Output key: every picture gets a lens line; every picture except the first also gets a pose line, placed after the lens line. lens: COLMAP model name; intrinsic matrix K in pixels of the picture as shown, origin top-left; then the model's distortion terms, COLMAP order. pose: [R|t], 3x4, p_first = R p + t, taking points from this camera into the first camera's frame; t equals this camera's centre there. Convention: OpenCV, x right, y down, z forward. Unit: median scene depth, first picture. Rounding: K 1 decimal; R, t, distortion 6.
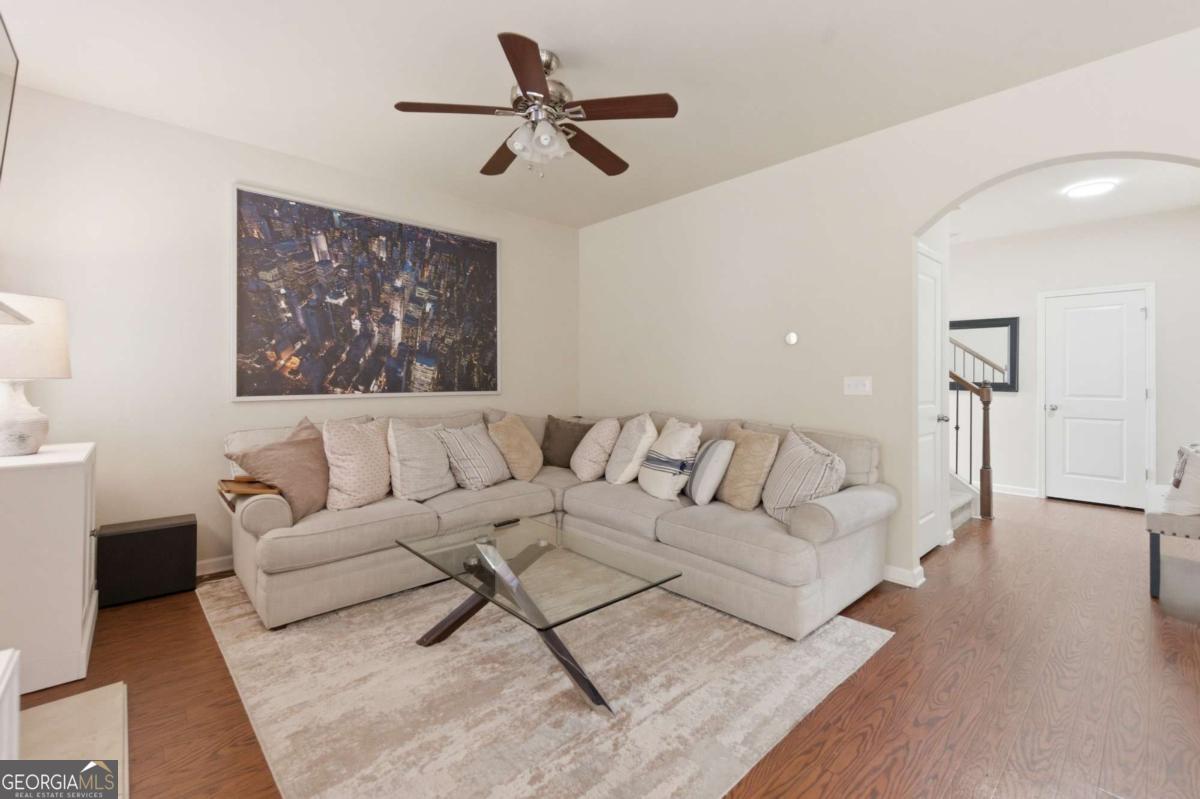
lens RADIAL K [[511.4, 0, 599.1], [0, 511.4, 383.3], [0, 0, 1]] dist [0.001945, -0.000077]
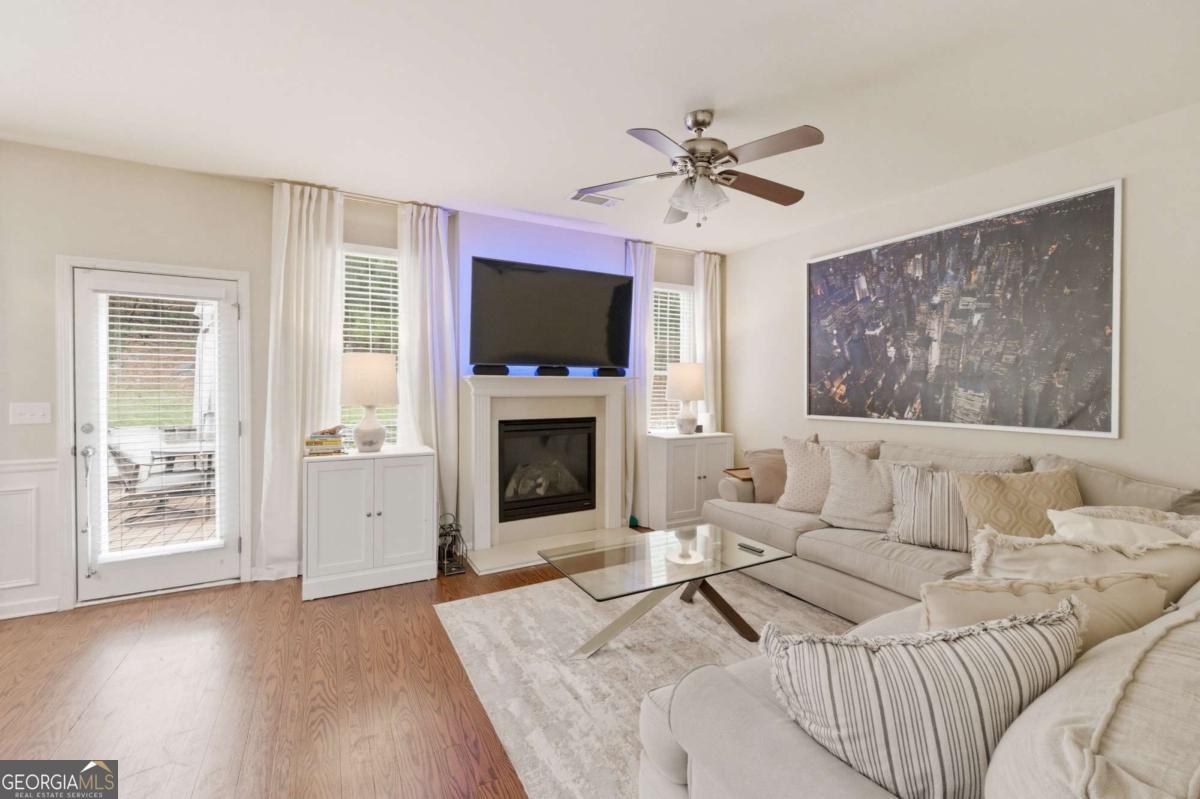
lens RADIAL K [[490.6, 0, 600.0], [0, 490.6, 399.5], [0, 0, 1]] dist [0.000680, -0.000061]
pose [[-0.226396, 0.021108, -0.973807, 0.606928], [-0.016554, 0.999537, 0.025514, -0.034542], [0.973895, 0.021897, -0.225942, 0.653481]]
